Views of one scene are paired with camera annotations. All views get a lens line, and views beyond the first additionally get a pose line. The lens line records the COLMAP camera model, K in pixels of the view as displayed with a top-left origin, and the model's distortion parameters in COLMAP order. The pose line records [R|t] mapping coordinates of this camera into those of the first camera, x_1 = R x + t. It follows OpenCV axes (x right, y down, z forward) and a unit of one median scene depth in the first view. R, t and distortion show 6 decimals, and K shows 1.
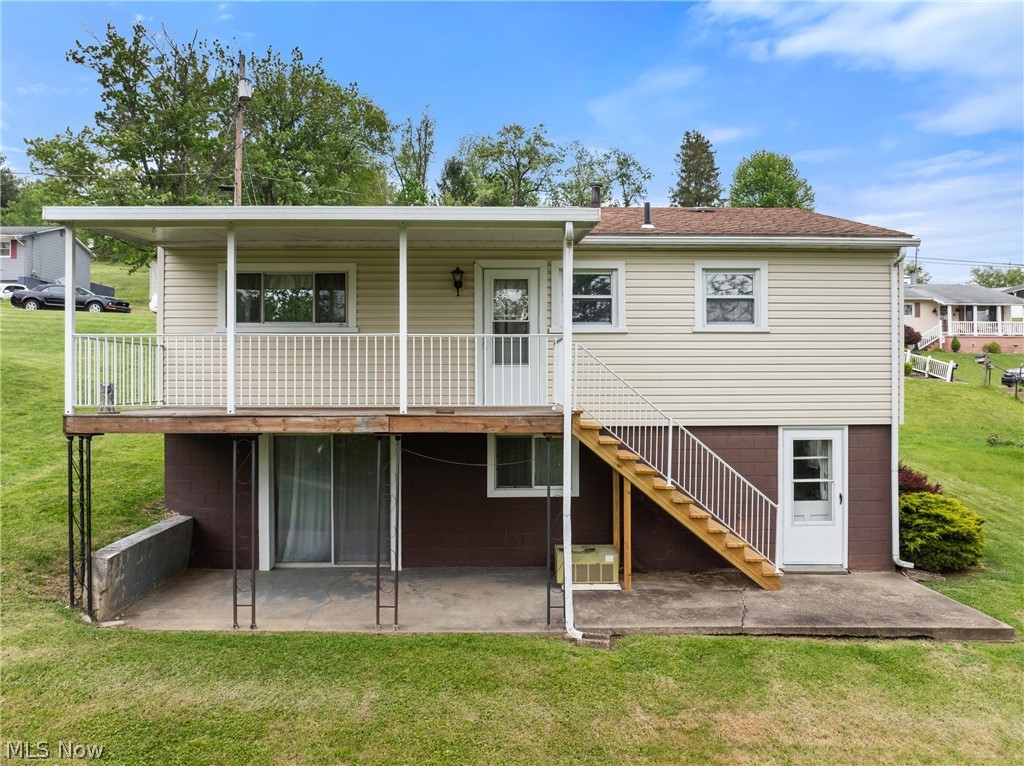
lens RADIAL K [[717.2, 0, 514.7], [0, 717.2, 379.6], [0, 0, 1]] dist [-0.044584, 0.015077]
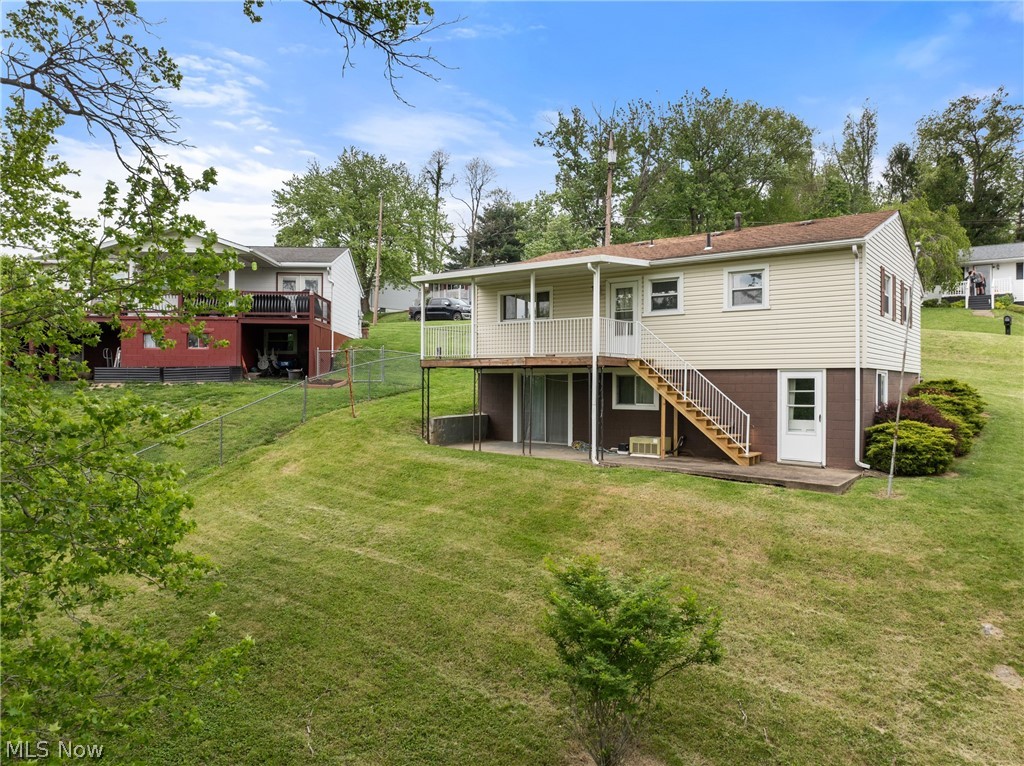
lens RADIAL K [[717.2, 0, 509.9], [0, 717.2, 384.5], [0, 0, 1]] dist [-0.044584, 0.015077]
pose [[0.774740, 0.005834, -0.632253, 0.901060], [-0.004091, 0.999983, 0.004214, 0.094444], [0.632267, -0.000678, 0.774750, -0.567111]]
